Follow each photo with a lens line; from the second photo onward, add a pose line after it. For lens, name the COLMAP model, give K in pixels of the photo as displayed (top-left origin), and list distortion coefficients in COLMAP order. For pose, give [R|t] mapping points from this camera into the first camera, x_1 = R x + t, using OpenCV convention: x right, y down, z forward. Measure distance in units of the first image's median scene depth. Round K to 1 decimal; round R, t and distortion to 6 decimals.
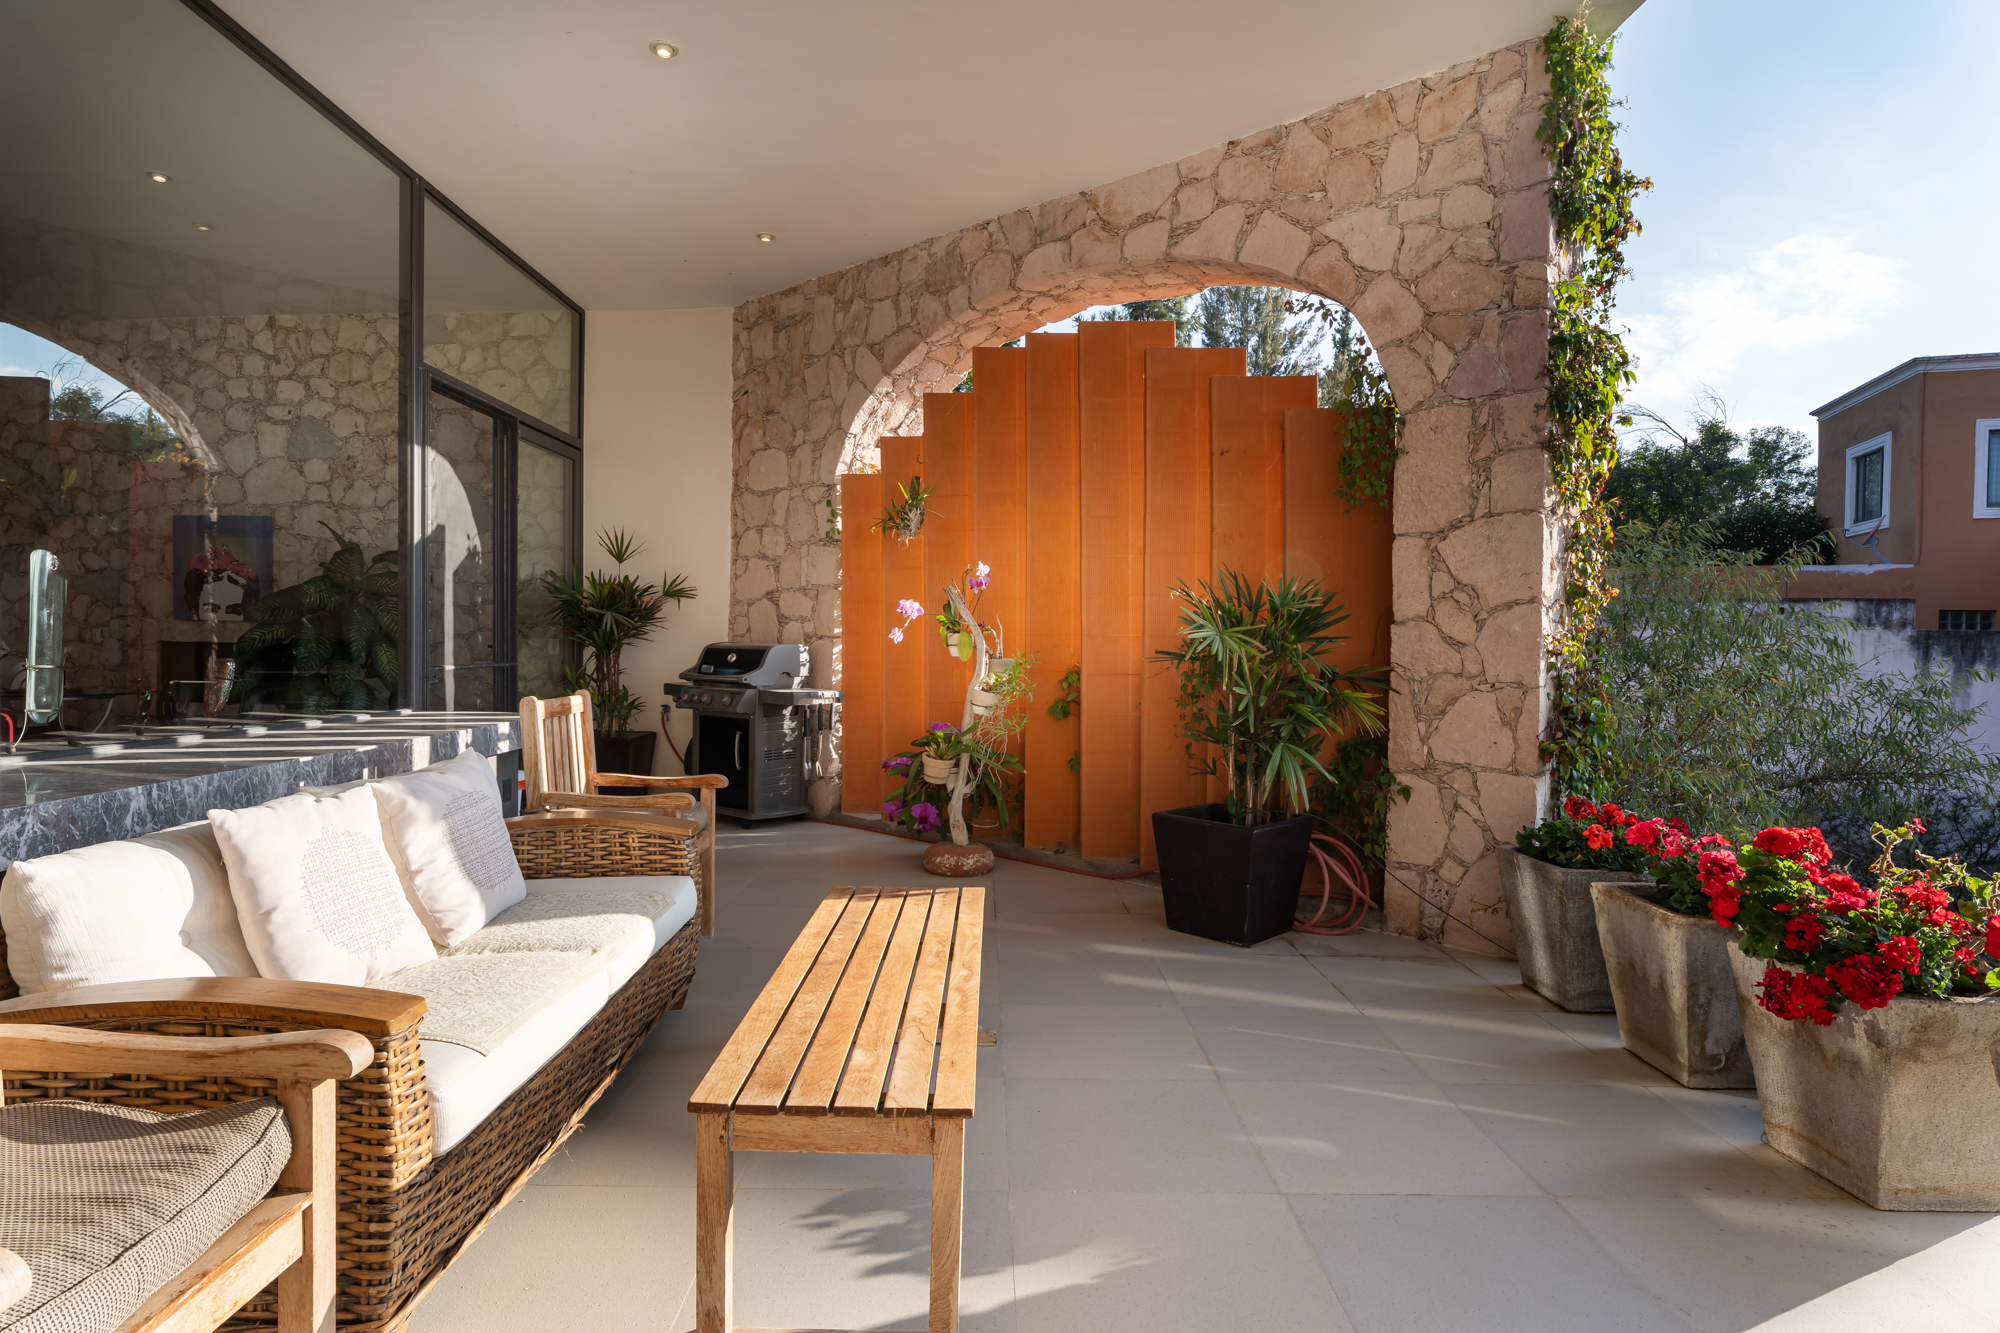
lens RADIAL K [[1054.5, 0, 1000.0], [0, 1054.5, 666.5], [0, 0, 1]] dist [-0.013909, 0.002483]
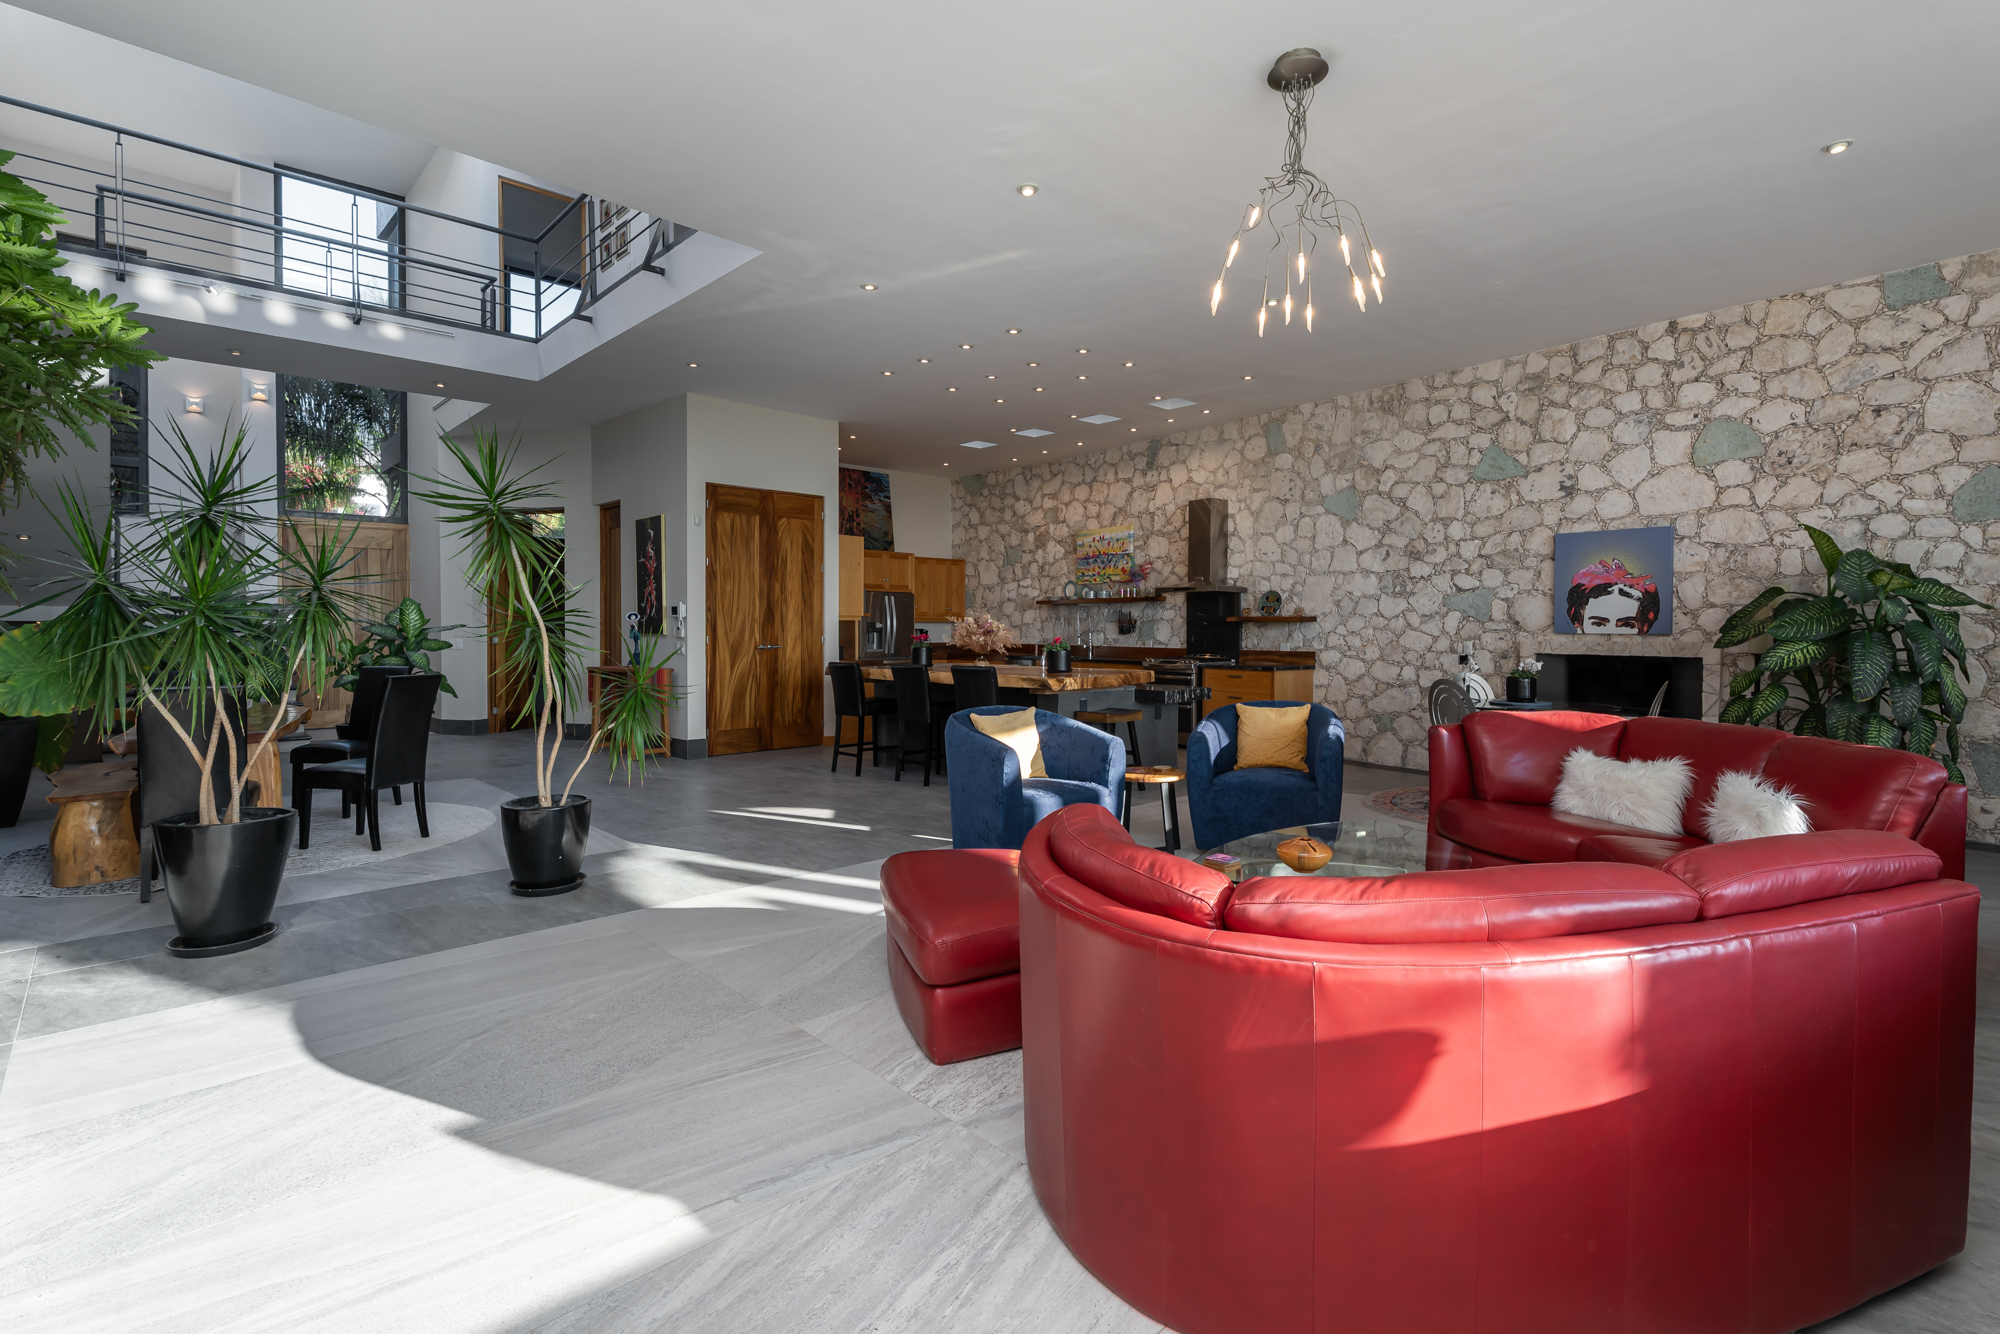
lens RADIAL K [[934.3, 0, 1013.6], [0, 934.3, 637.4], [0, 0, 1]] dist [0.011701, -0.000064]
pose [[0.680447, -0.005470, -0.732777, -0.718019], [-0.008256, 0.999851, -0.015131, -0.033338], [0.732751, 0.016346, 0.680301, -0.060016]]
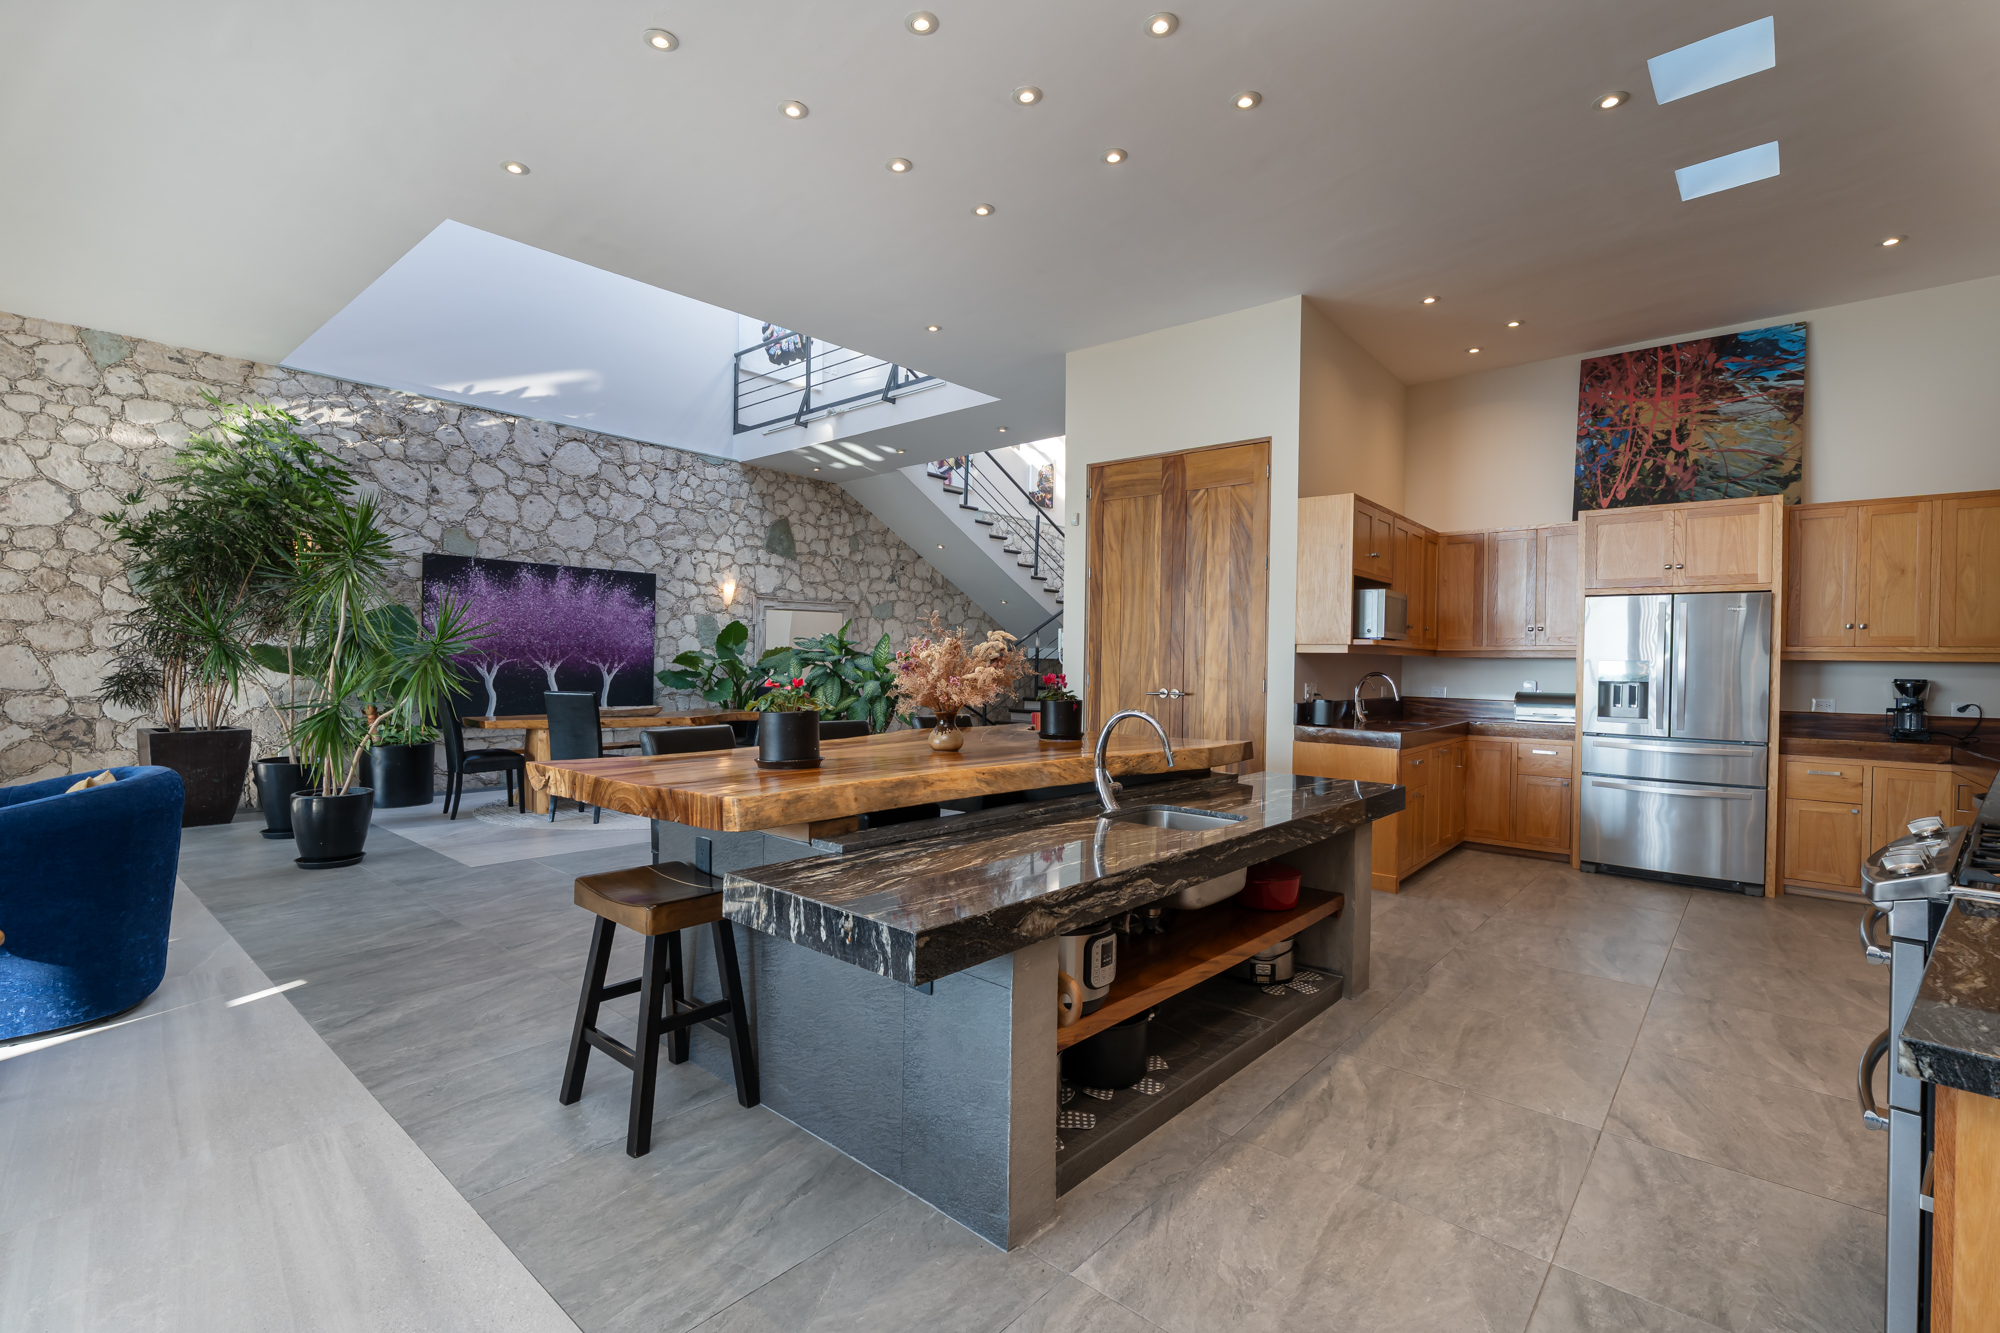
lens RADIAL K [[888.5, 0, 1002.3], [0, 888.5, 666.5], [0, 0, 1]] dist [0.012334, -0.005820]
pose [[-0.670827, -0.021433, -0.741304, -1.409430], [-0.043179, 0.999015, 0.010190, -0.075624], [0.740356, 0.038845, -0.671092, 1.455301]]
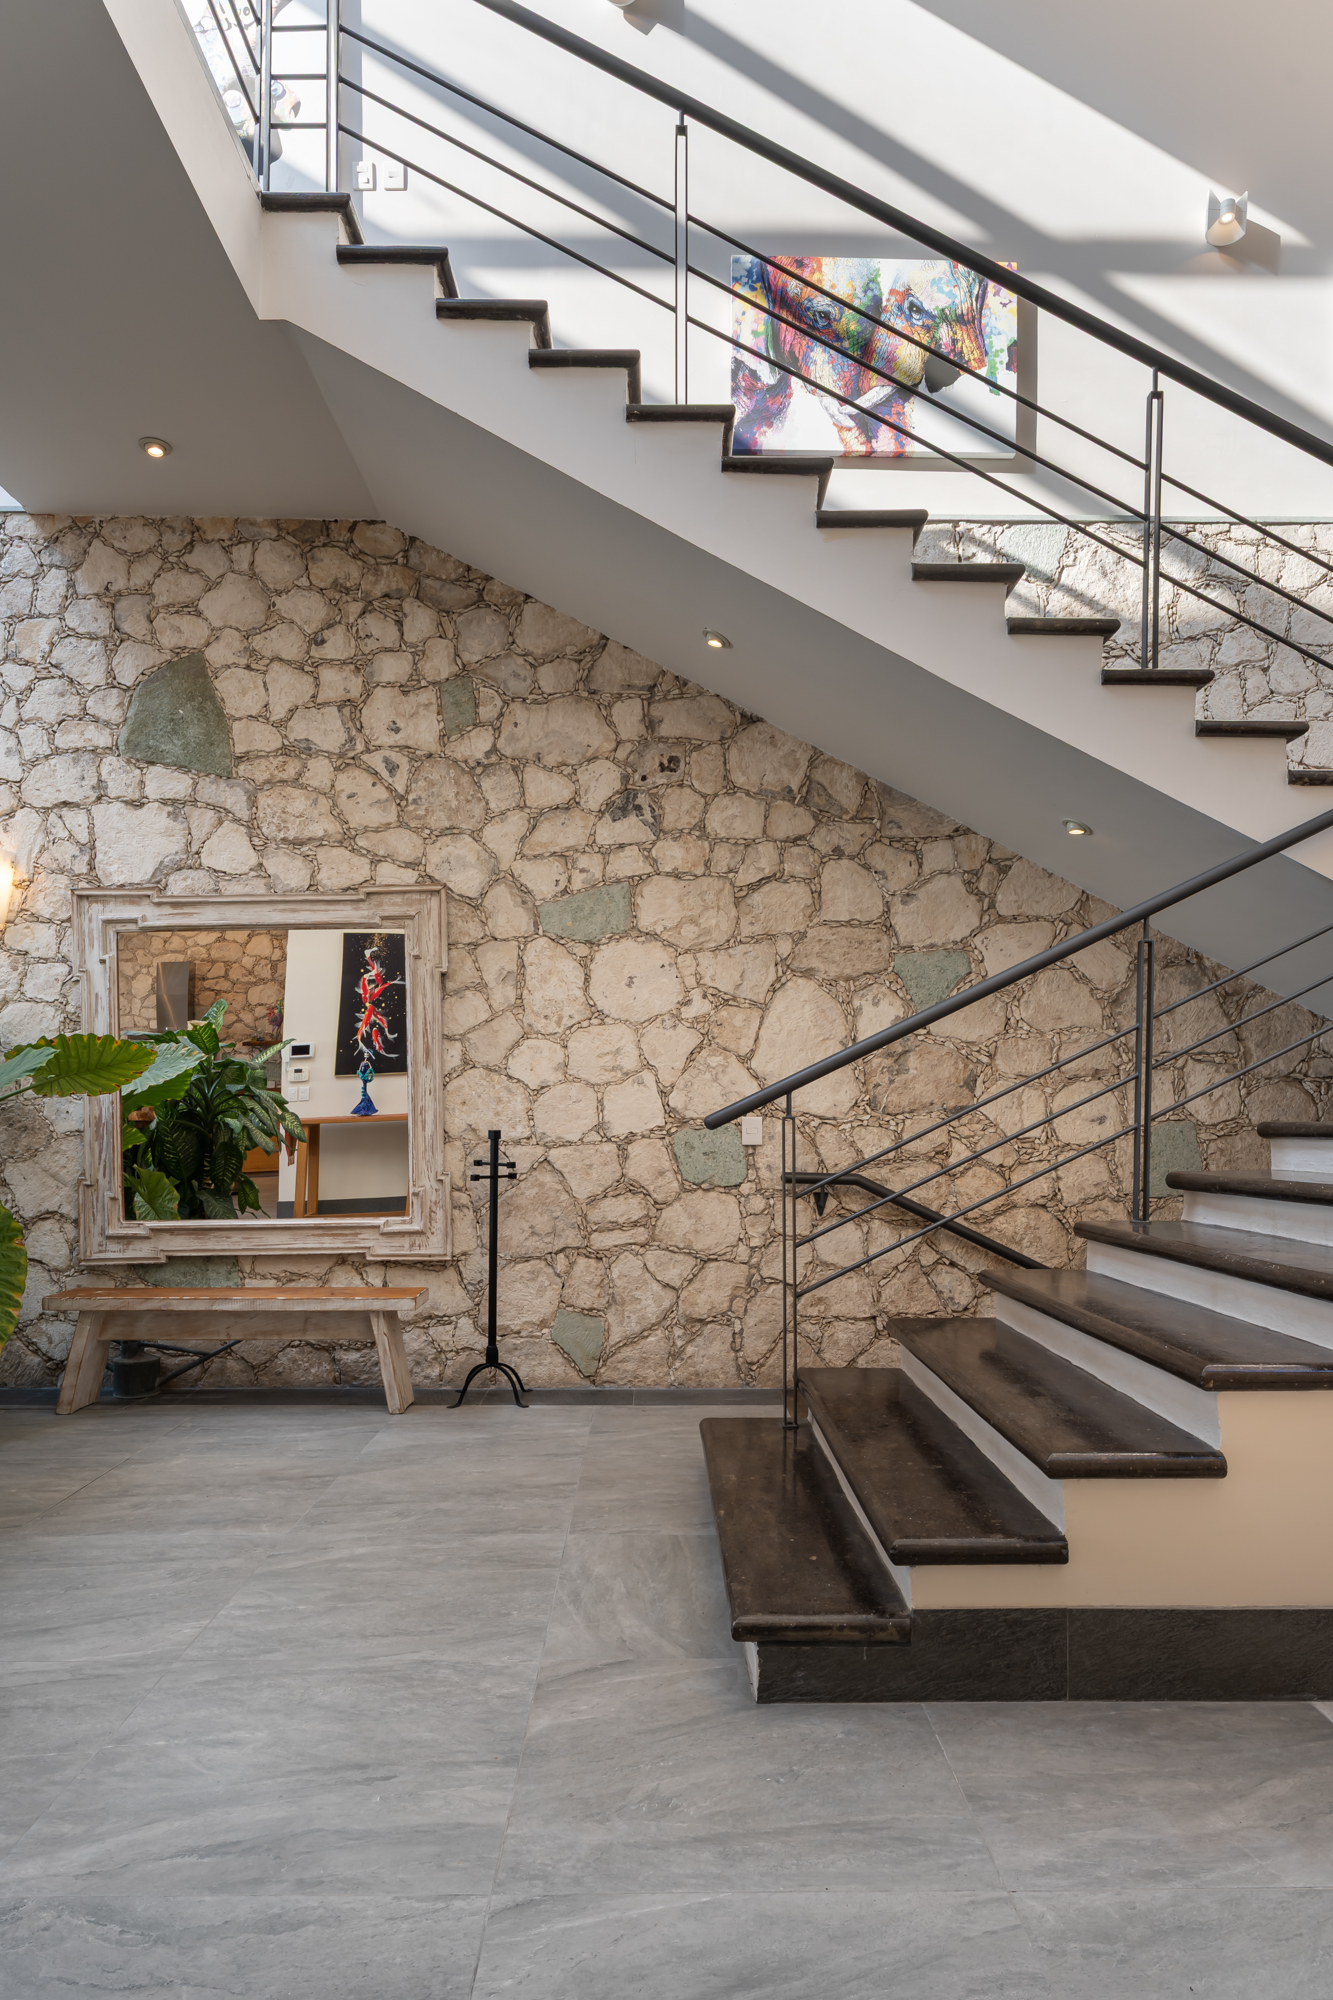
lens RADIAL K [[1212.8, 0, 673.3], [0, 1212.8, 1128.8], [0, 0, 1]] dist [-0.002495, 0.000763]
pose [[-0.999840, -0.016968, 0.005726, -2.993179], [-0.016795, 0.999435, 0.029101, -0.043973], [-0.006216, 0.029000, -0.999560, 0.617644]]
